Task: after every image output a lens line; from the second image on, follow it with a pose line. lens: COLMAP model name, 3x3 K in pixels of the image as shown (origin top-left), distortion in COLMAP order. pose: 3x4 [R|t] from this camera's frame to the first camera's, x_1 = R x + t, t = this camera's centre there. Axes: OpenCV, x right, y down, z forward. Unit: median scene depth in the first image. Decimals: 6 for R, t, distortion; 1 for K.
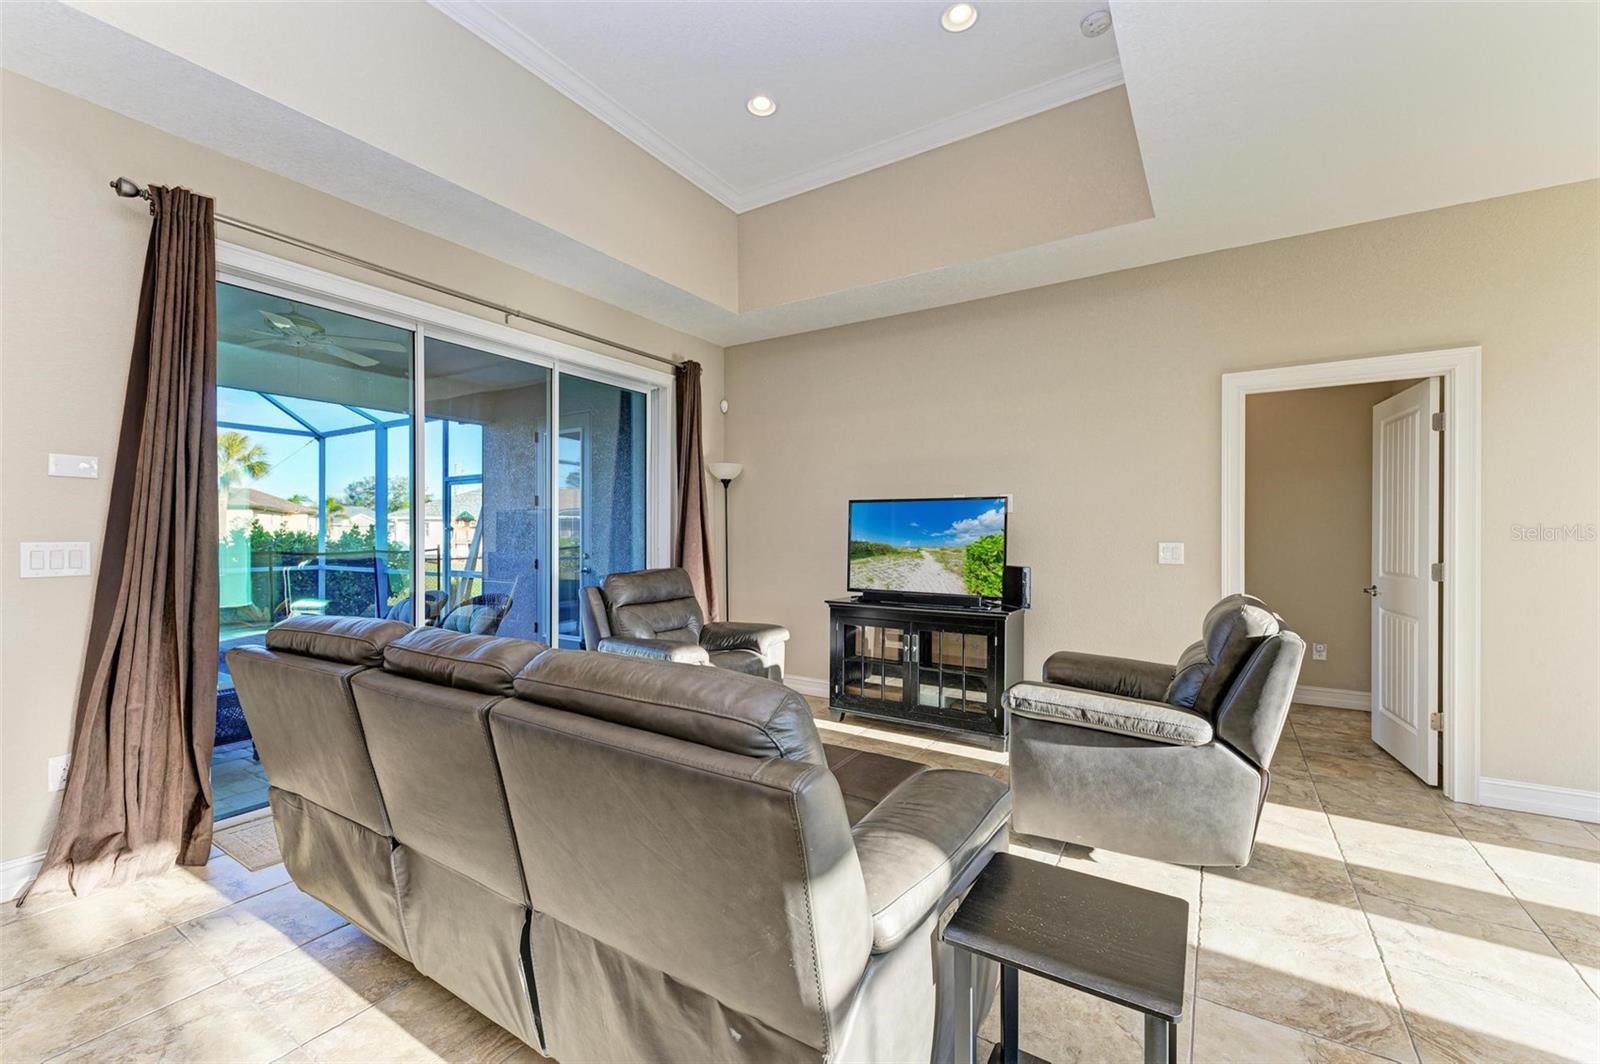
lens RADIAL K [[650.3, 0, 803.8], [0, 650.3, 535.3], [0, 0, 1]] dist [0.006556, -0.000293]
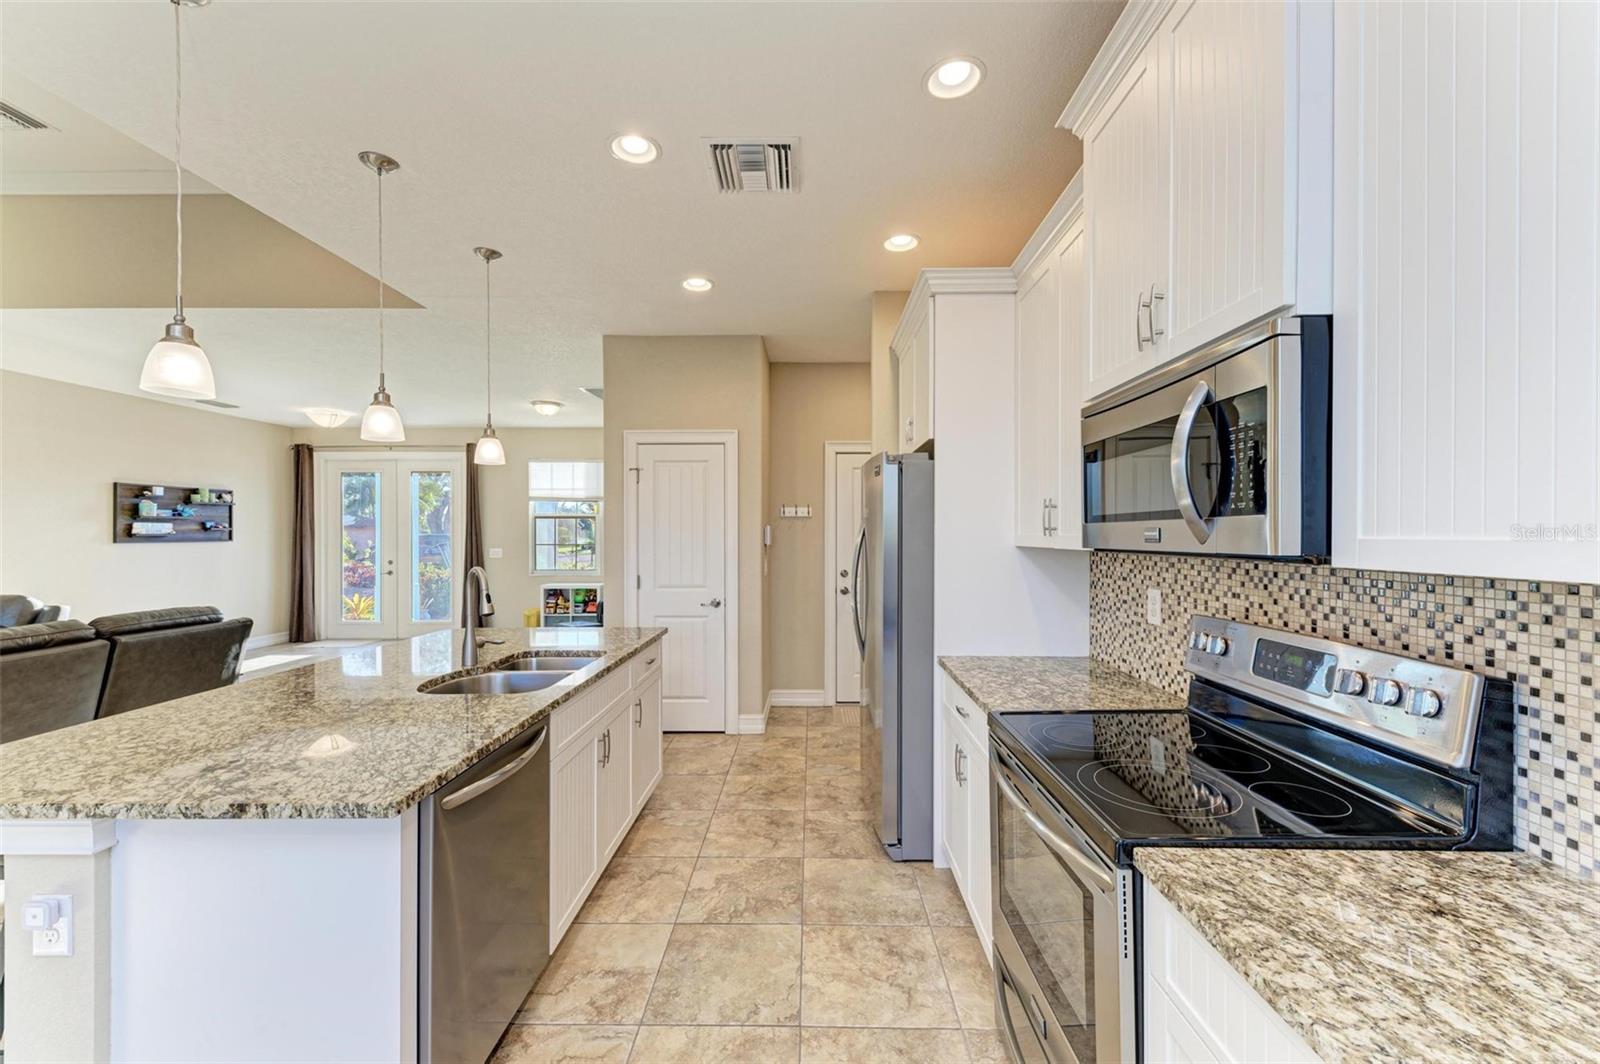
lens RADIAL K [[624.0, 0, 800.4], [0, 624.0, 535.8], [0, 0, 1]] dist [0.022364, -0.006835]
pose [[-0.519260, -0.004891, 0.854603, -1.210394], [0.001243, 0.999978, 0.006478, -0.043452], [-0.854616, 0.004426, -0.519242, 0.009310]]
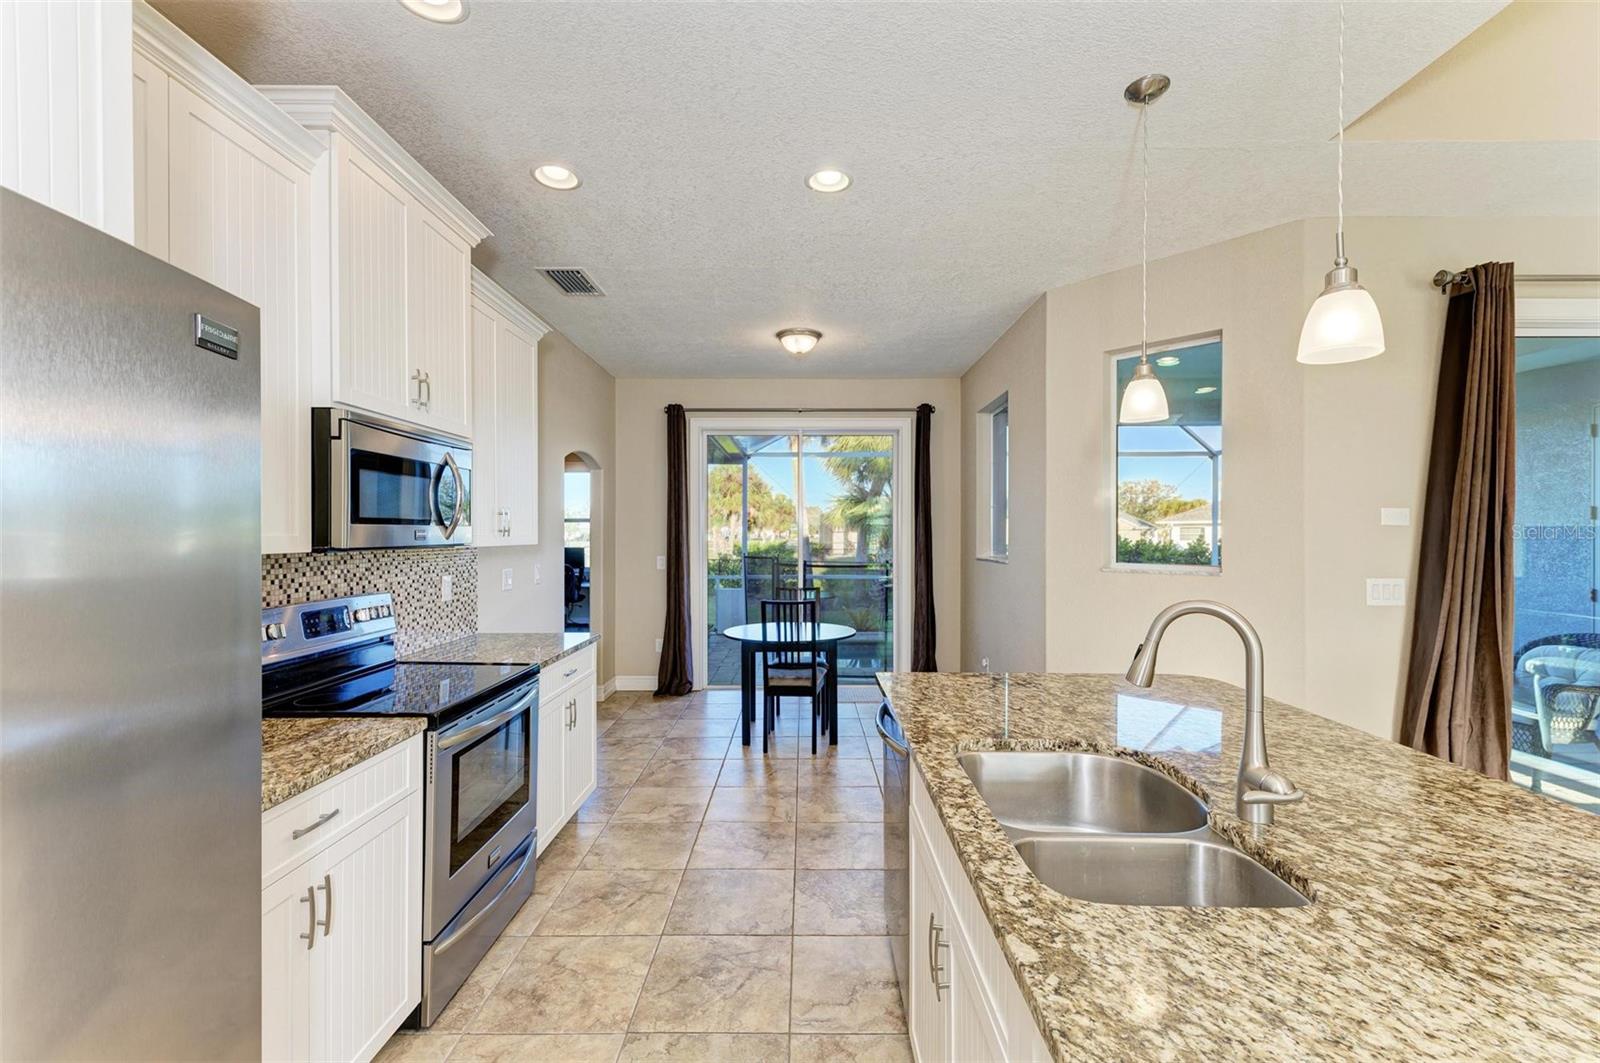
lens RADIAL K [[674.0, 0, 801.0], [0, 674.0, 536.3], [0, 0, 1]] dist [0.020224, -0.007460]
pose [[0.529223, -0.000093, -0.848483, -0.359489], [-0.000070, 1.000000, -0.000154, -0.040212], [0.848483, 0.000141, 0.529223, -0.370534]]
